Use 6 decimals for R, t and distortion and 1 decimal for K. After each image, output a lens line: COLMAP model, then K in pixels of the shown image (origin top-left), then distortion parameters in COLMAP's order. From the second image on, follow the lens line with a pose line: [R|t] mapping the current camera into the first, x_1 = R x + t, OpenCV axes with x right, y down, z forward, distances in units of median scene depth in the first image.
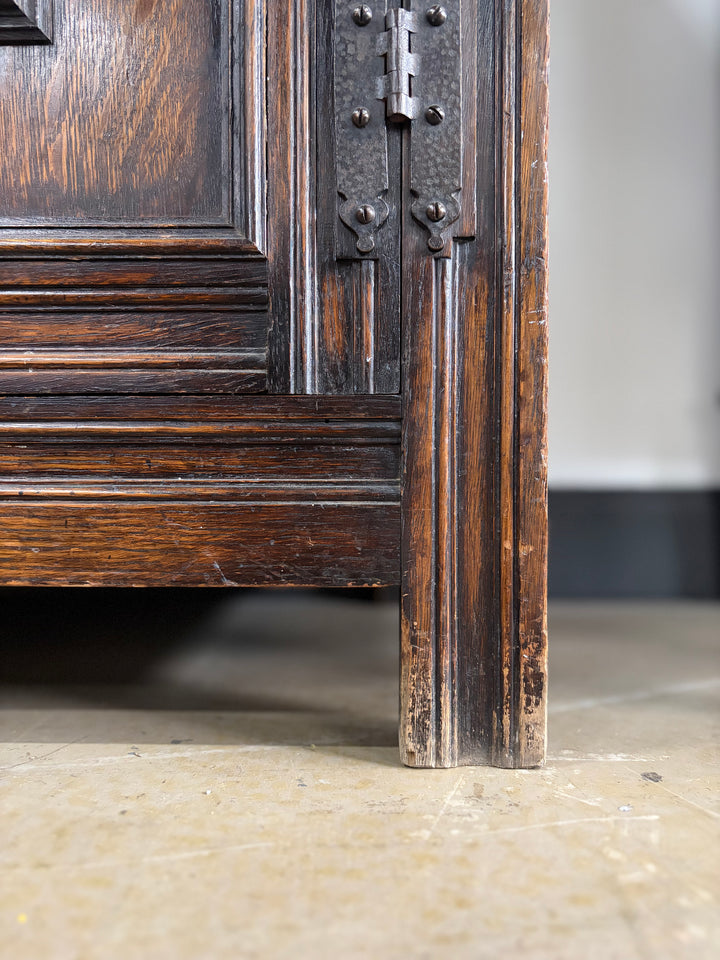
lens RADIAL K [[722.8, 0, 367.0], [0, 722.8, 487.0], [0, 0, 1]] dist [0.028071, -0.014924]
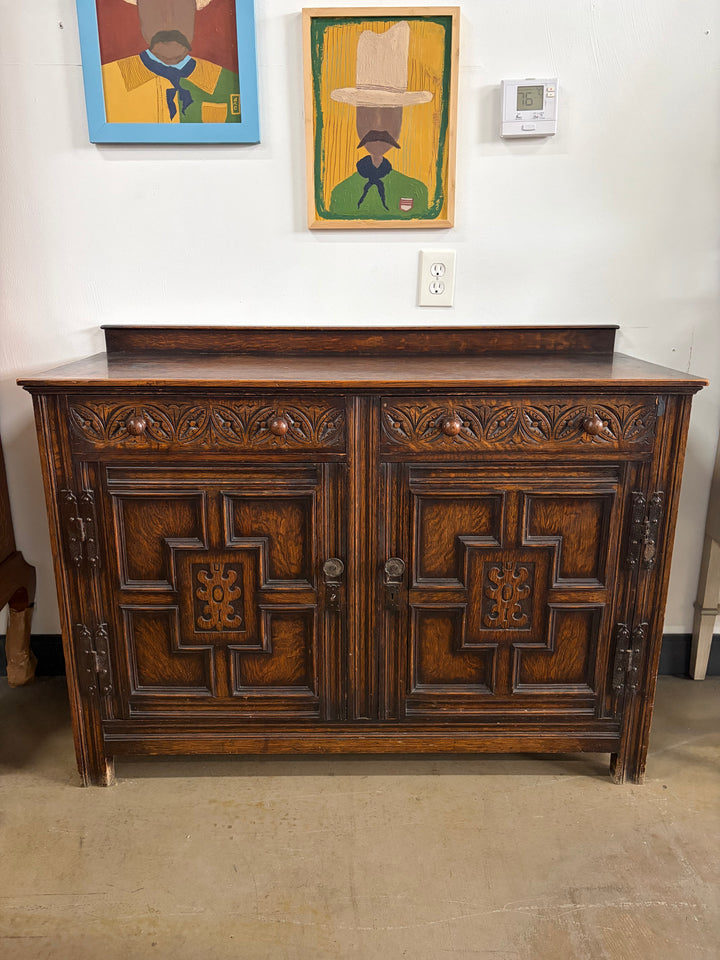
lens RADIAL K [[722.8, 0, 357.0], [0, 722.8, 479.6], [0, 0, 1]] dist [0.028071, -0.014924]
pose [[0.999924, -0.005927, 0.010823, -1.757182], [0.002711, 0.961198, 0.275844, -2.999829], [-0.012038, -0.275794, 0.961141, -3.194952]]
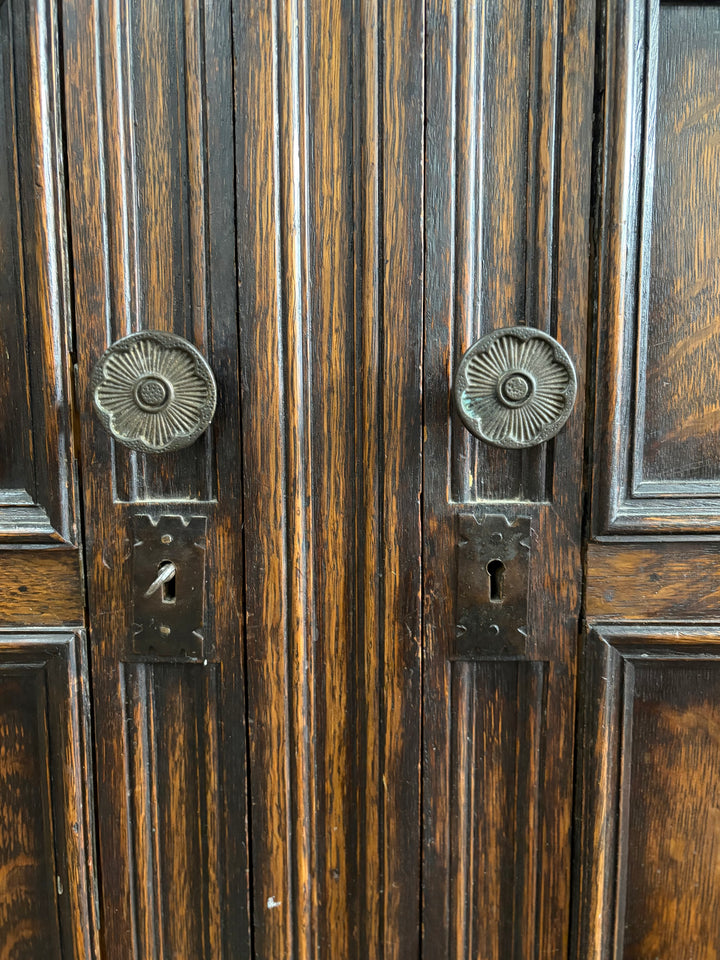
lens RADIAL K [[722.8, 0, 359.9], [0, 722.8, 482.4], [0, 0, 1]] dist [0.028071, -0.014924]
pose [[0.999946, -0.007289, 0.007429, -1.650304], [0.006138, 0.989464, 0.144648, -1.261943], [-0.008406, -0.144594, 0.989455, 0.181869]]
